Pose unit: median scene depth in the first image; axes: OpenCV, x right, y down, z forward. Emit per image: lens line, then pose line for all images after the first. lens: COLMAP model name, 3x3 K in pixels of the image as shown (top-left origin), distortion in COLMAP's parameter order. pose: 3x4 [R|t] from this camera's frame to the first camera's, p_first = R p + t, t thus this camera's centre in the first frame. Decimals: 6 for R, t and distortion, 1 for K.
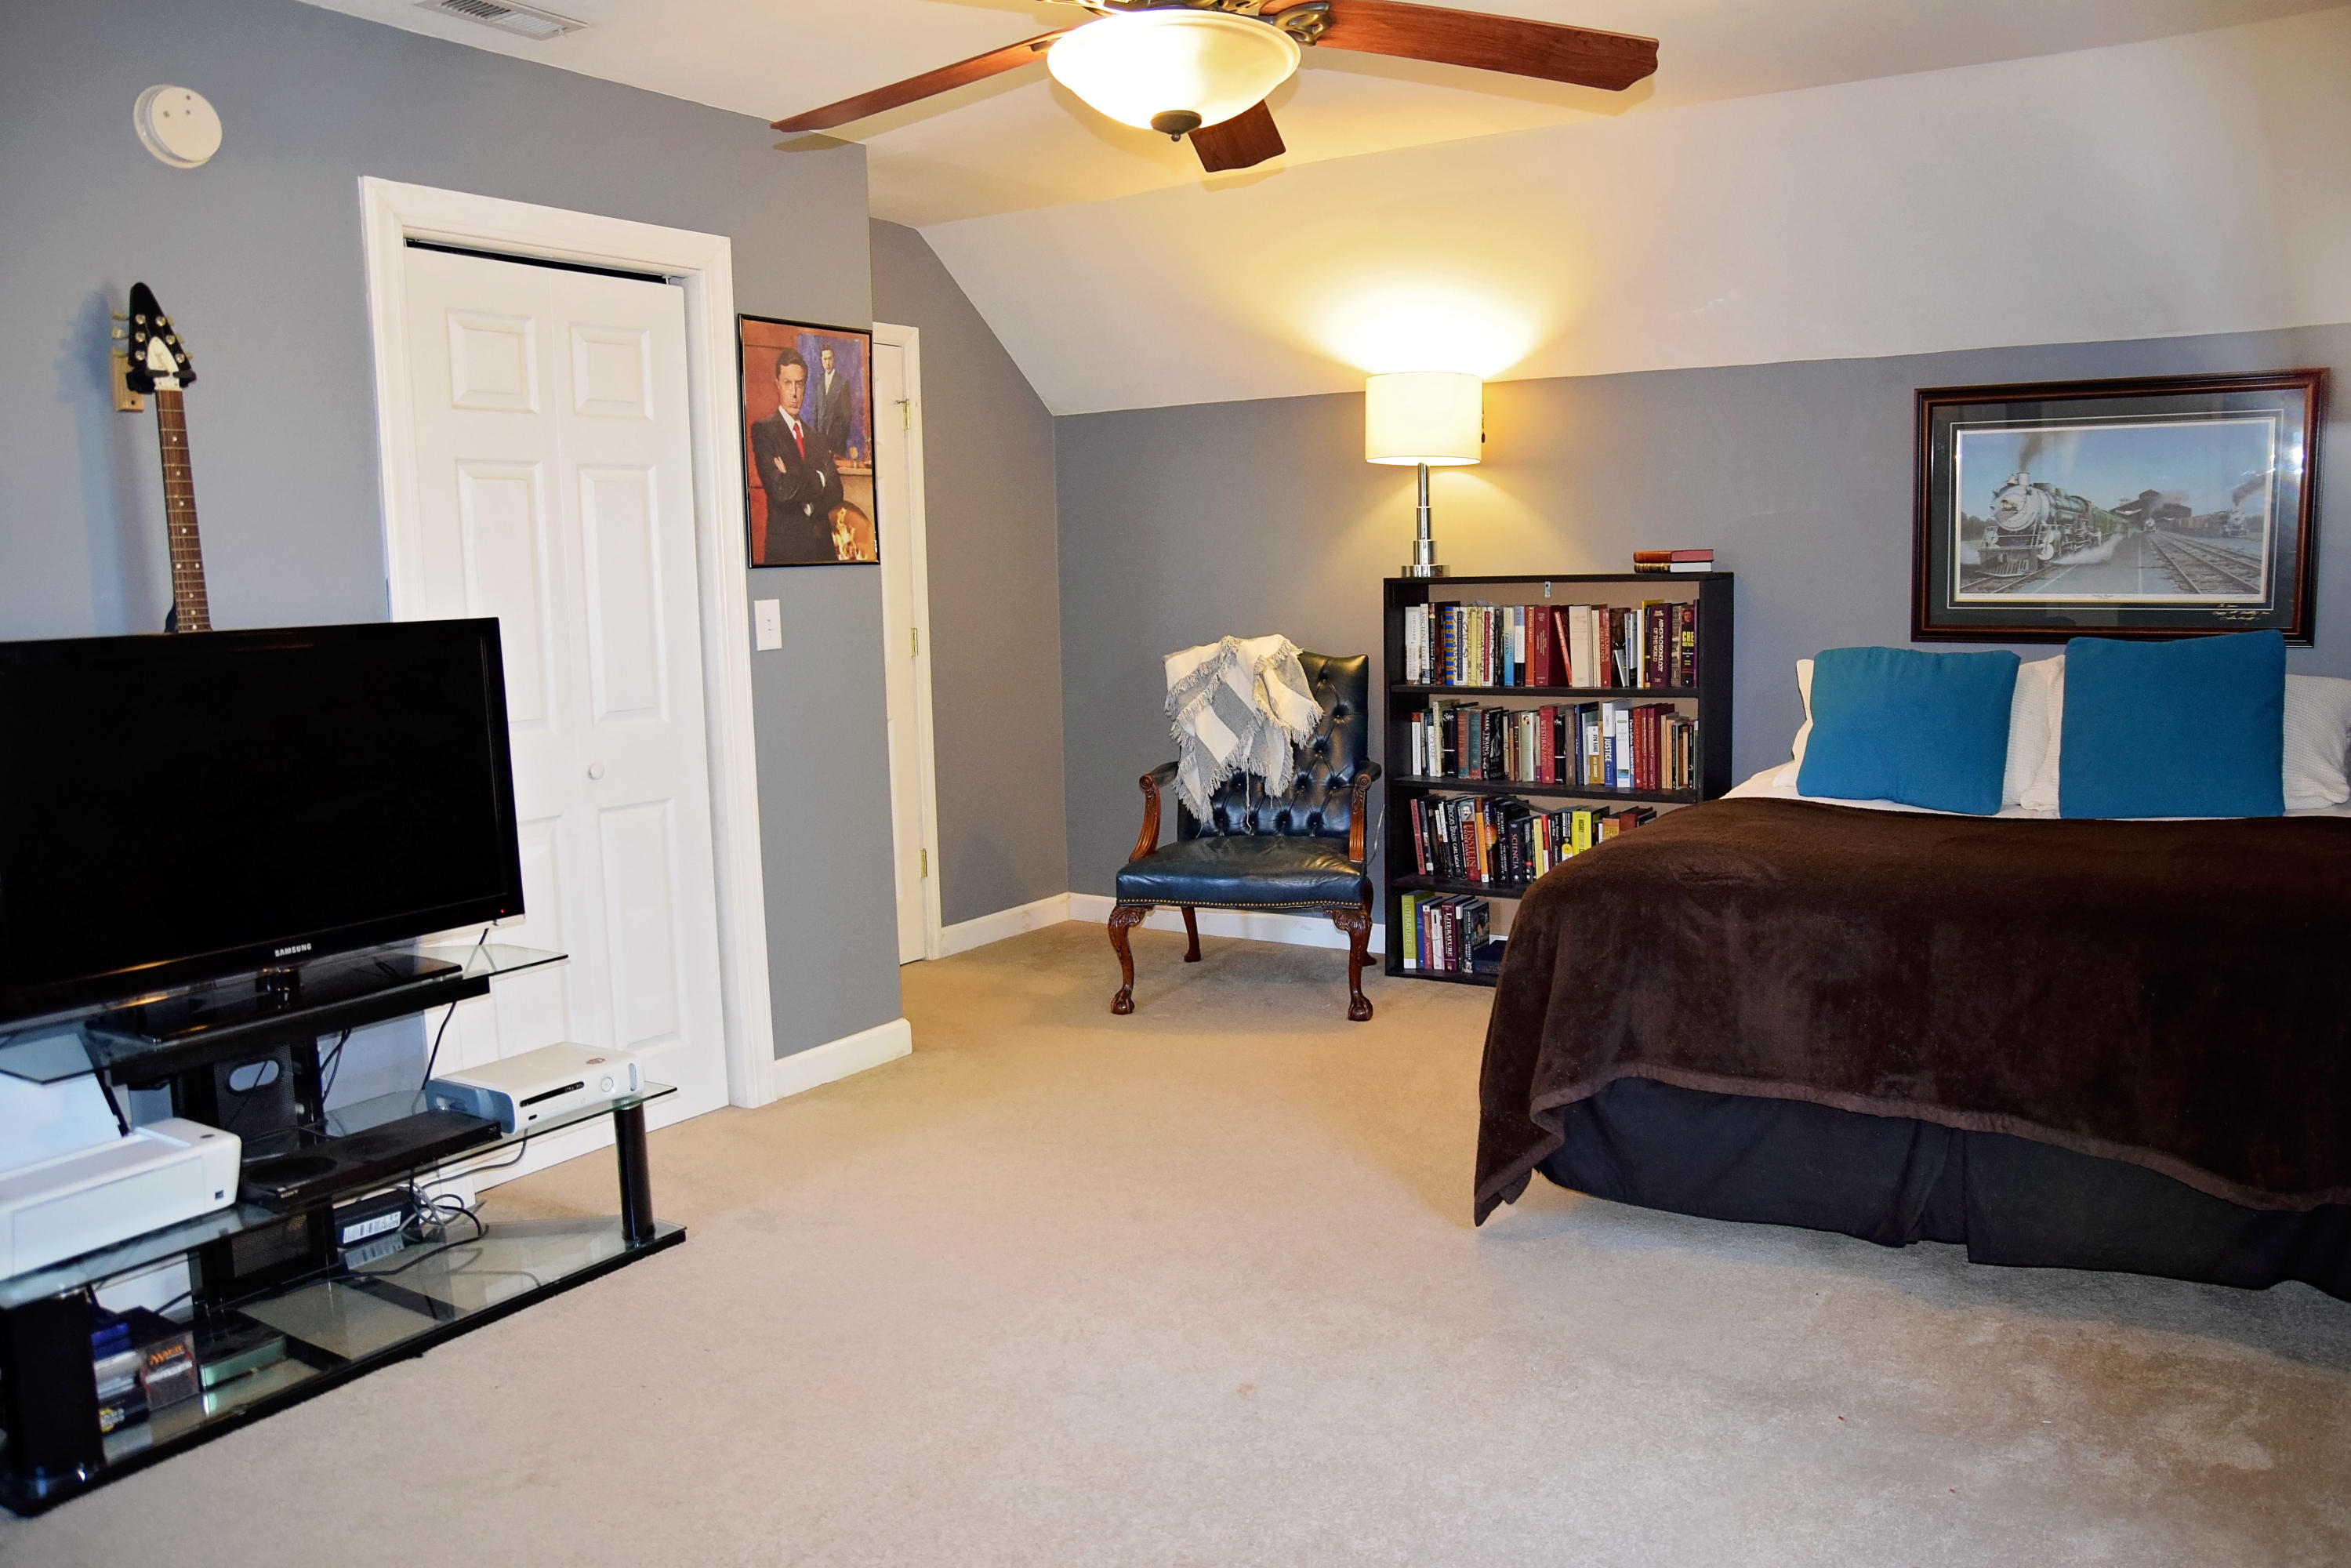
lens RADIAL K [[1771.5, 0, 1241.5], [0, 1771.5, 776.9], [0, 0, 1]] dist [-0.131772, 0.124596]
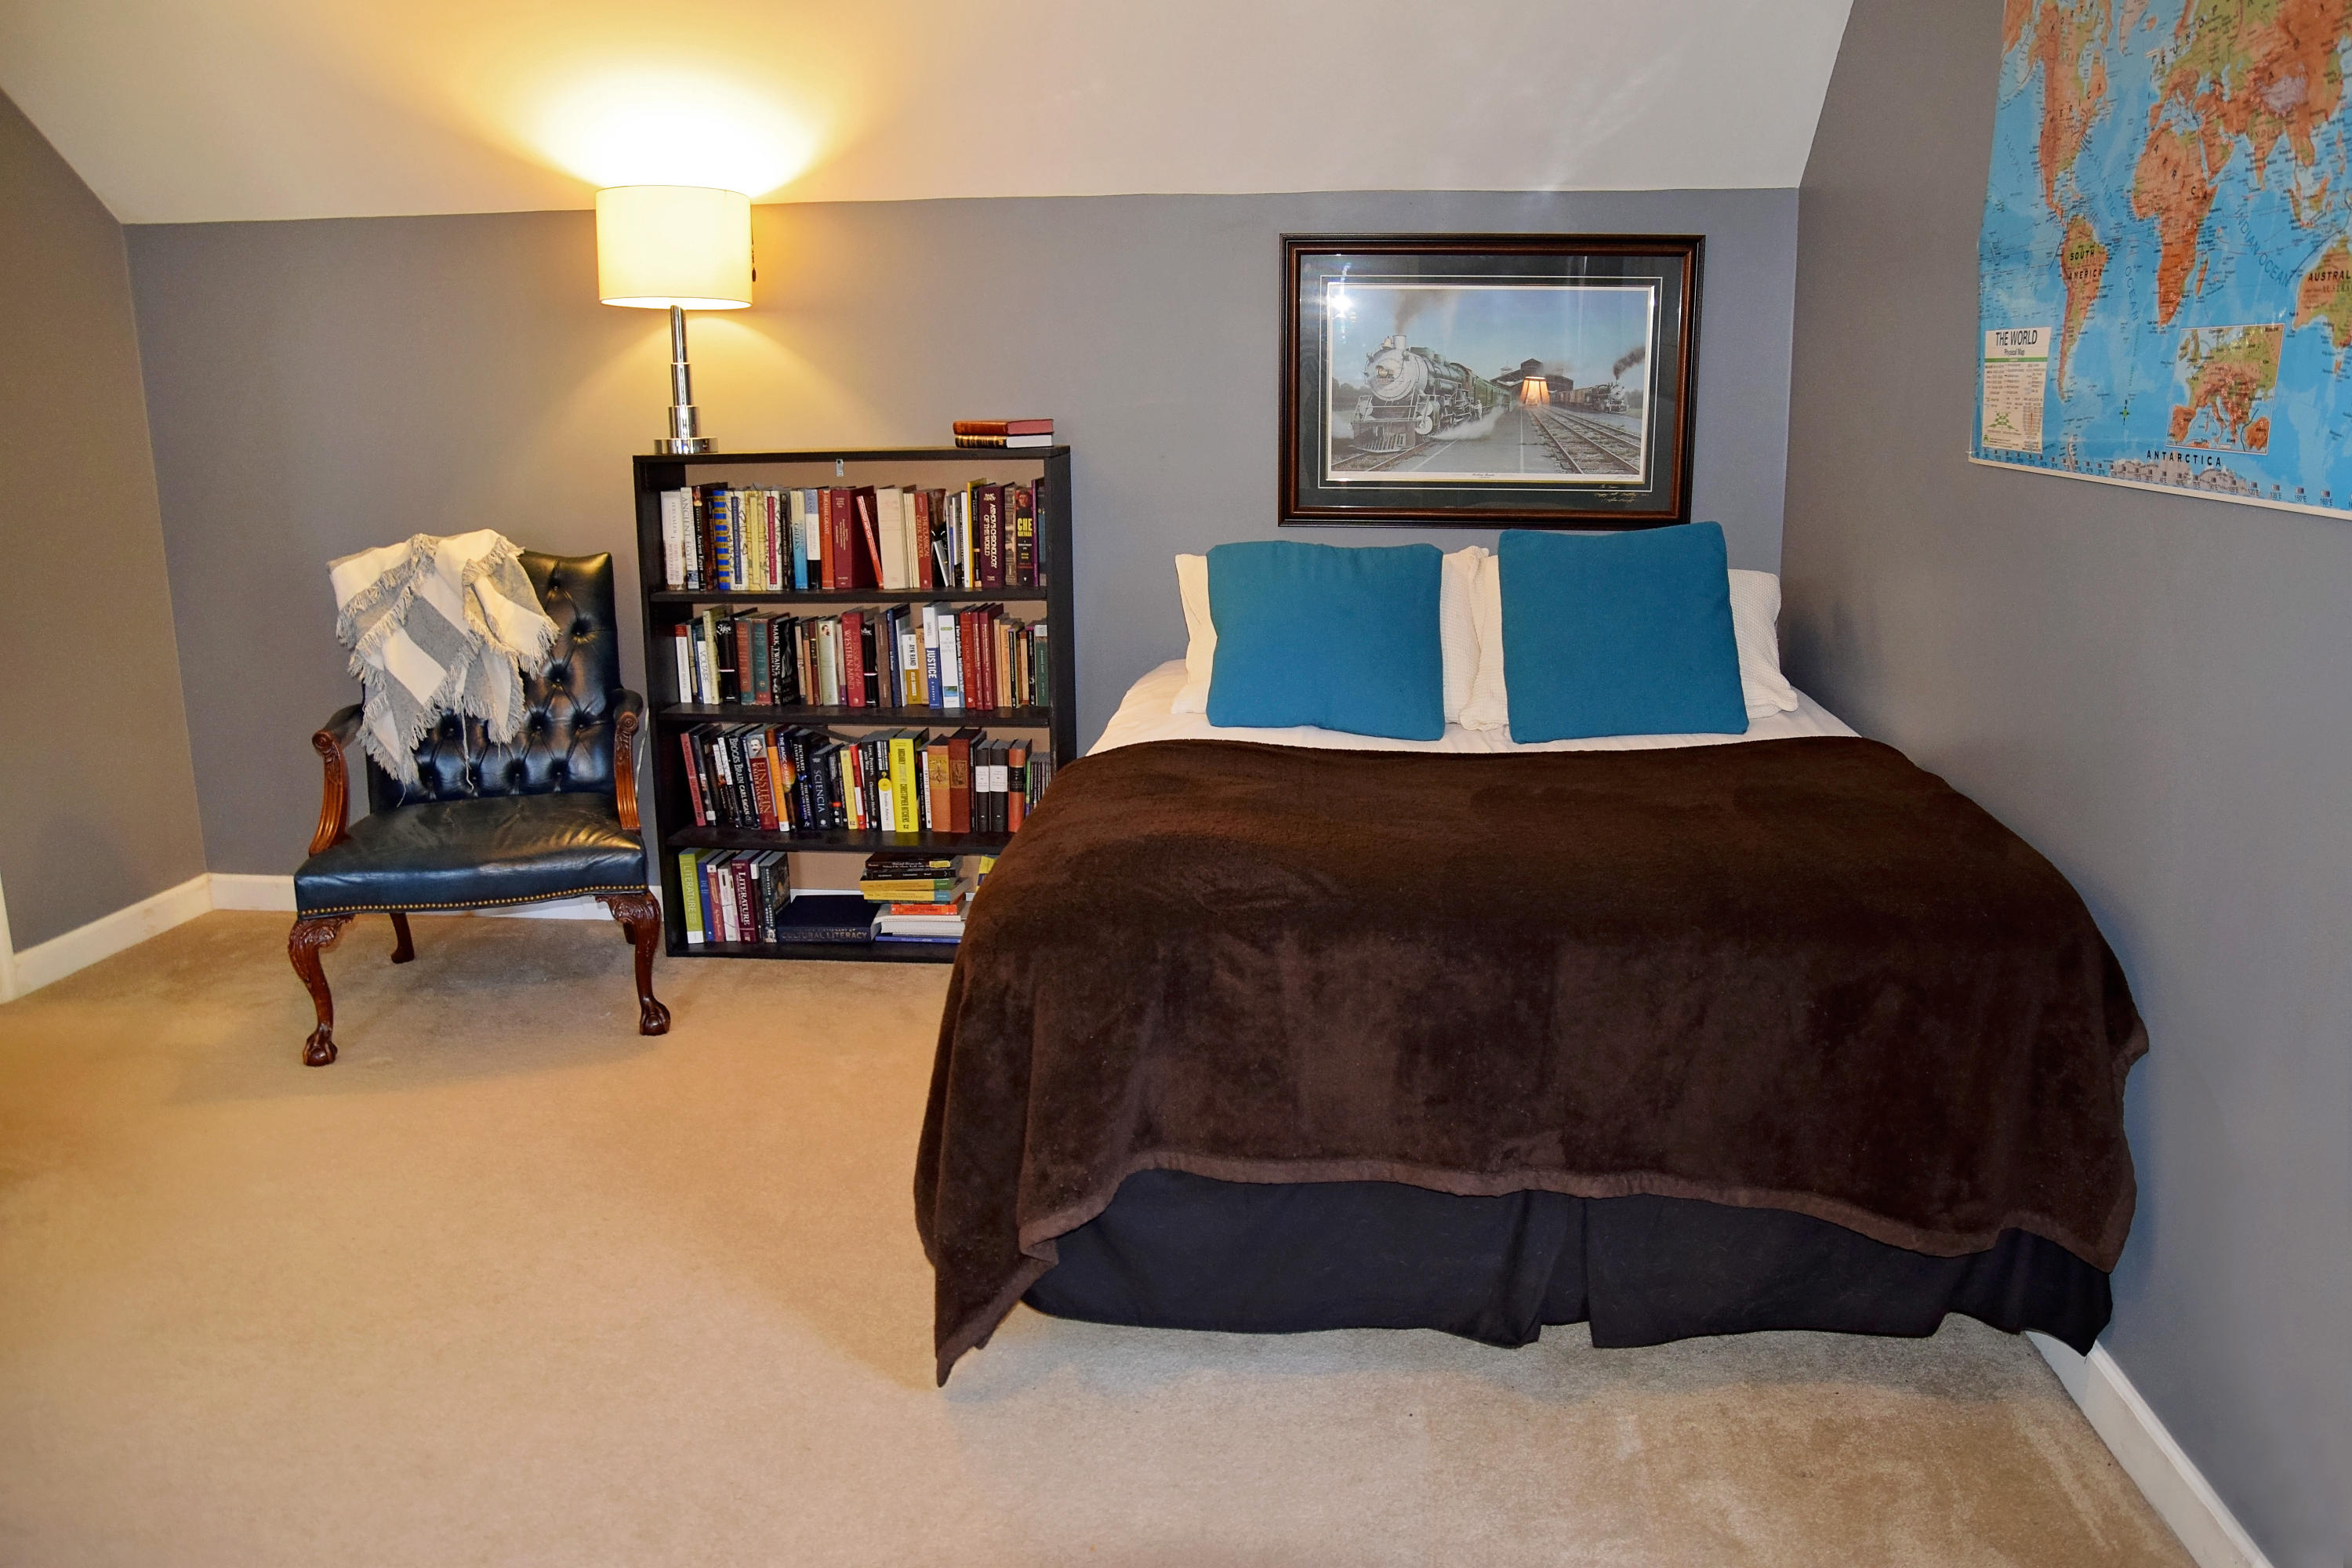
lens RADIAL K [[1710.7, 0, 1209.0], [0, 1710.7, 764.0], [0, 0, 1]] dist [-0.130290, 0.113115]
pose [[0.890969, -0.080216, 0.446921, -0.036760], [0.040850, 0.994441, 0.097052, -0.041190], [-0.452222, -0.068214, 0.889293, 0.231497]]
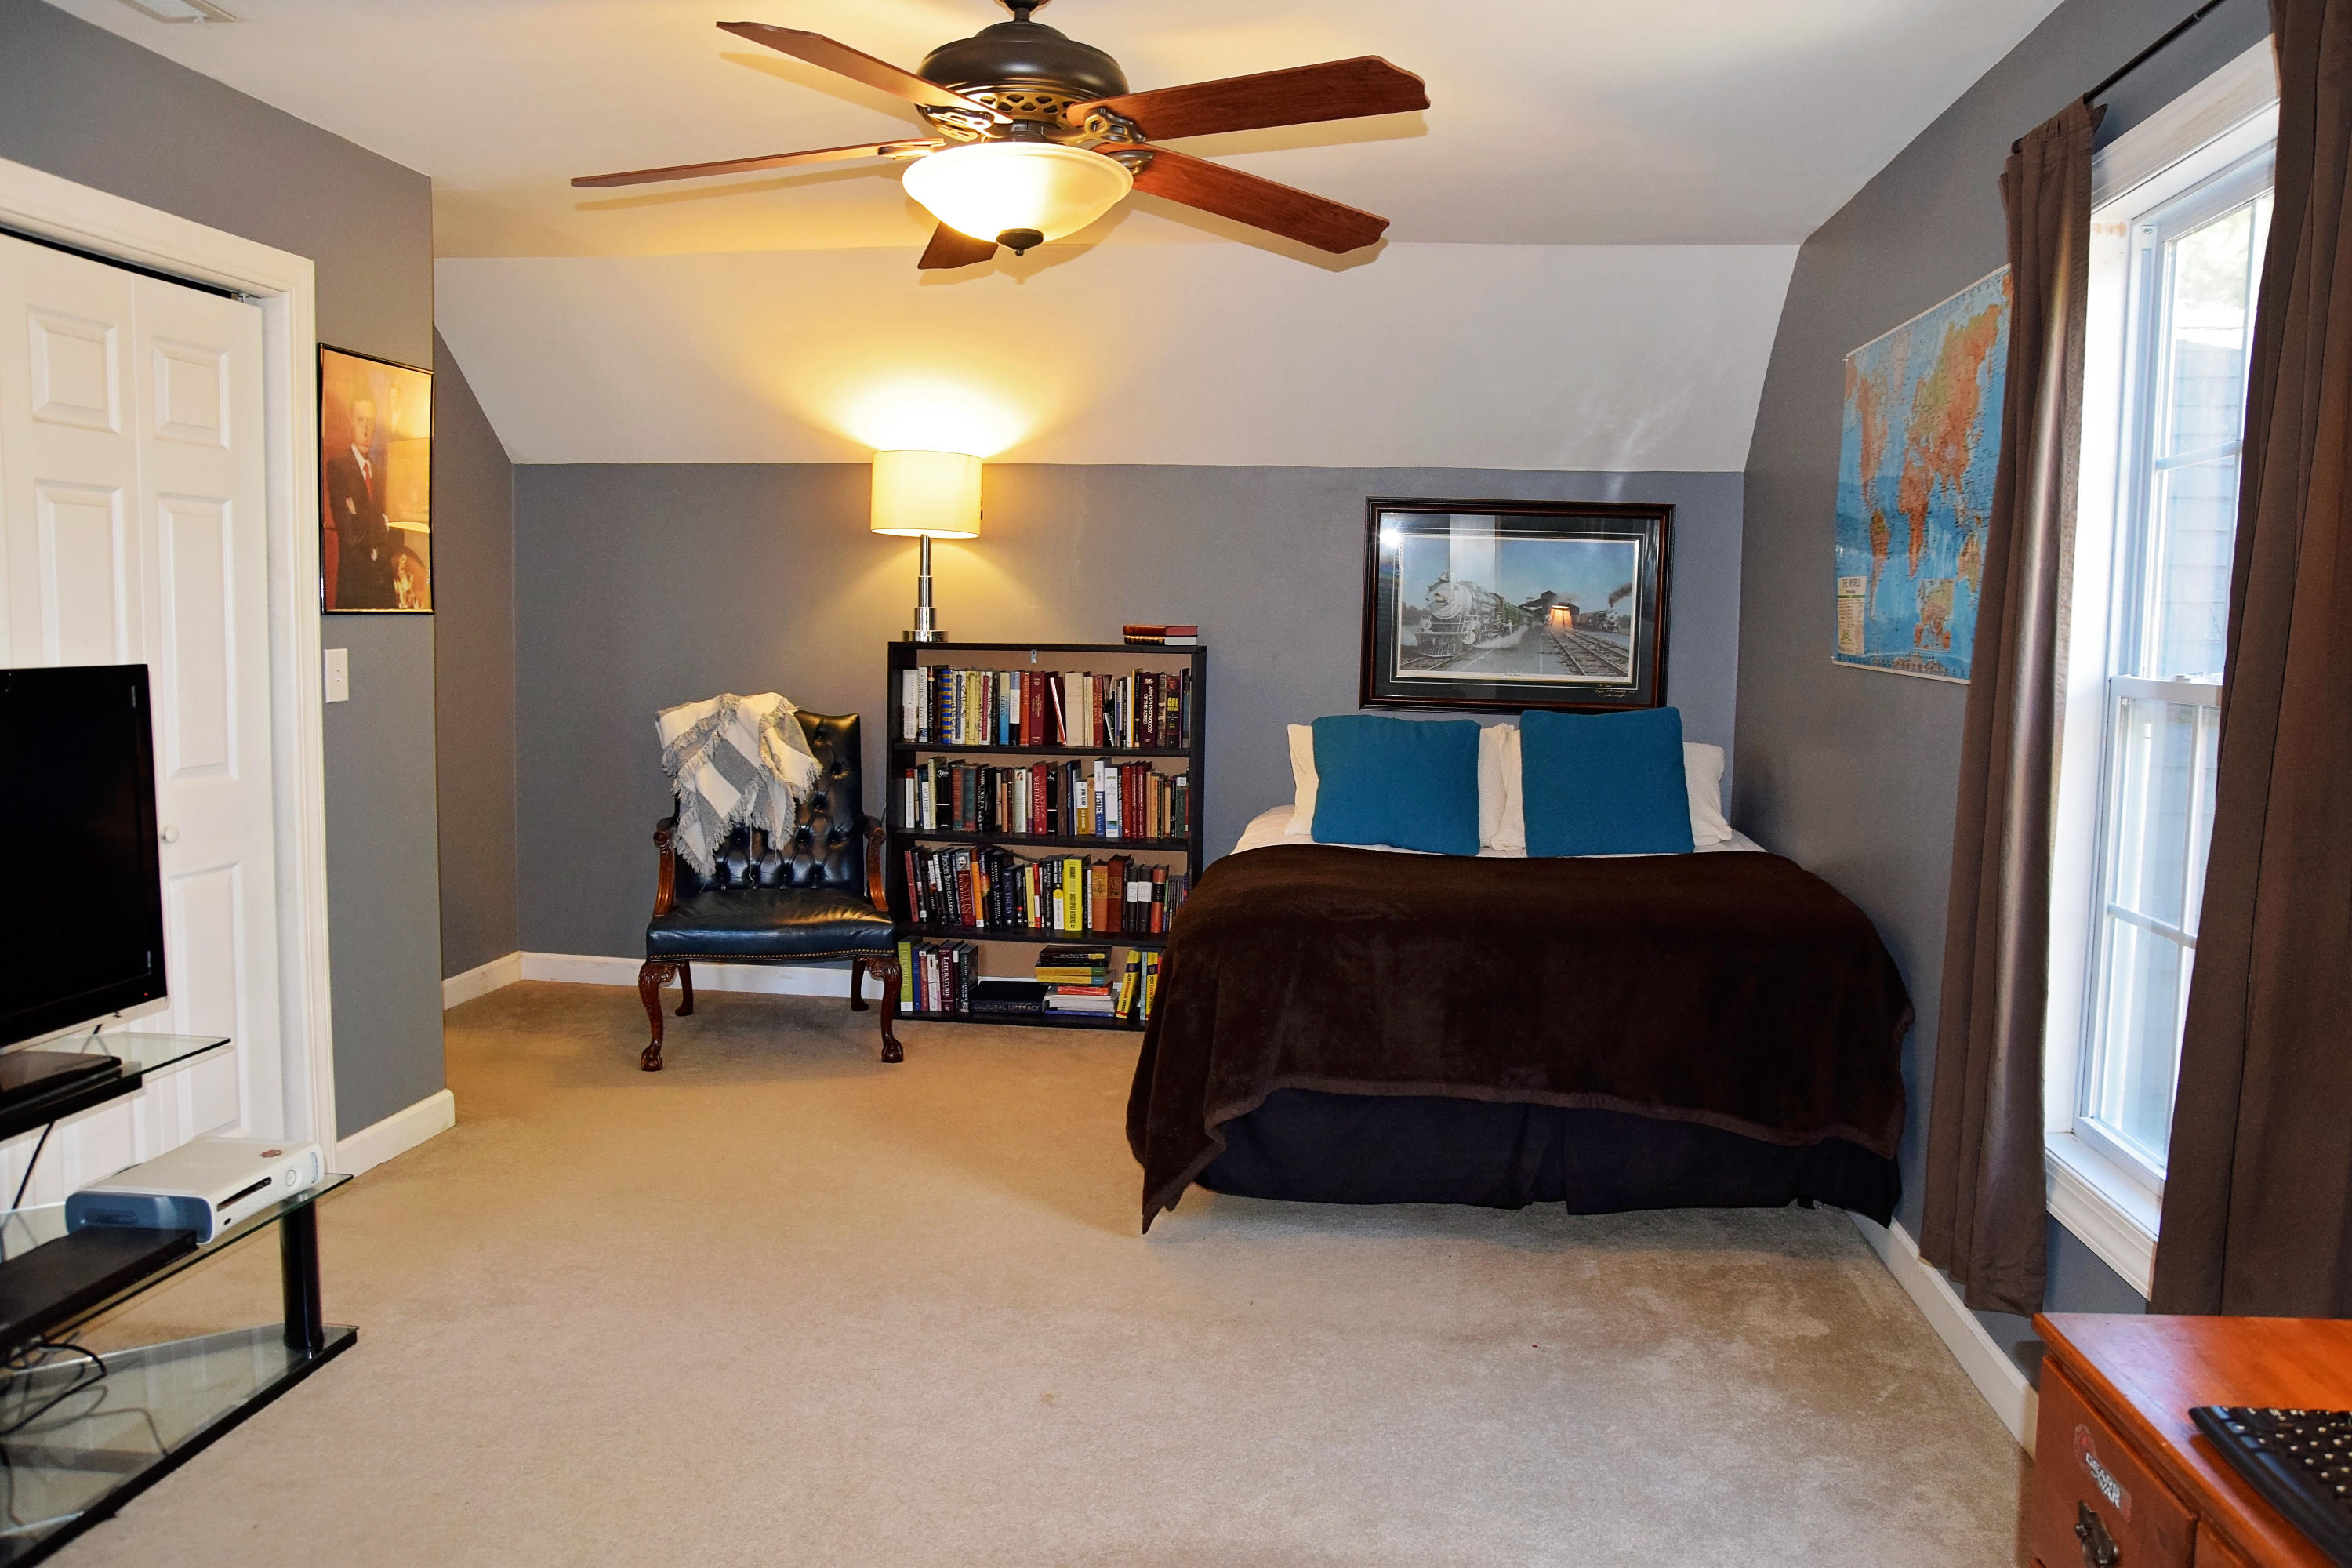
lens RADIAL K [[1710.7, 0, 1209.0], [0, 1710.7, 764.0], [0, 0, 1]] dist [-0.130290, 0.113115]
pose [[0.903855, 0.003245, 0.427826, -0.190742], [0.011826, 0.999400, -0.032565, -0.004219], [-0.427674, 0.034494, 0.903274, 0.000287]]
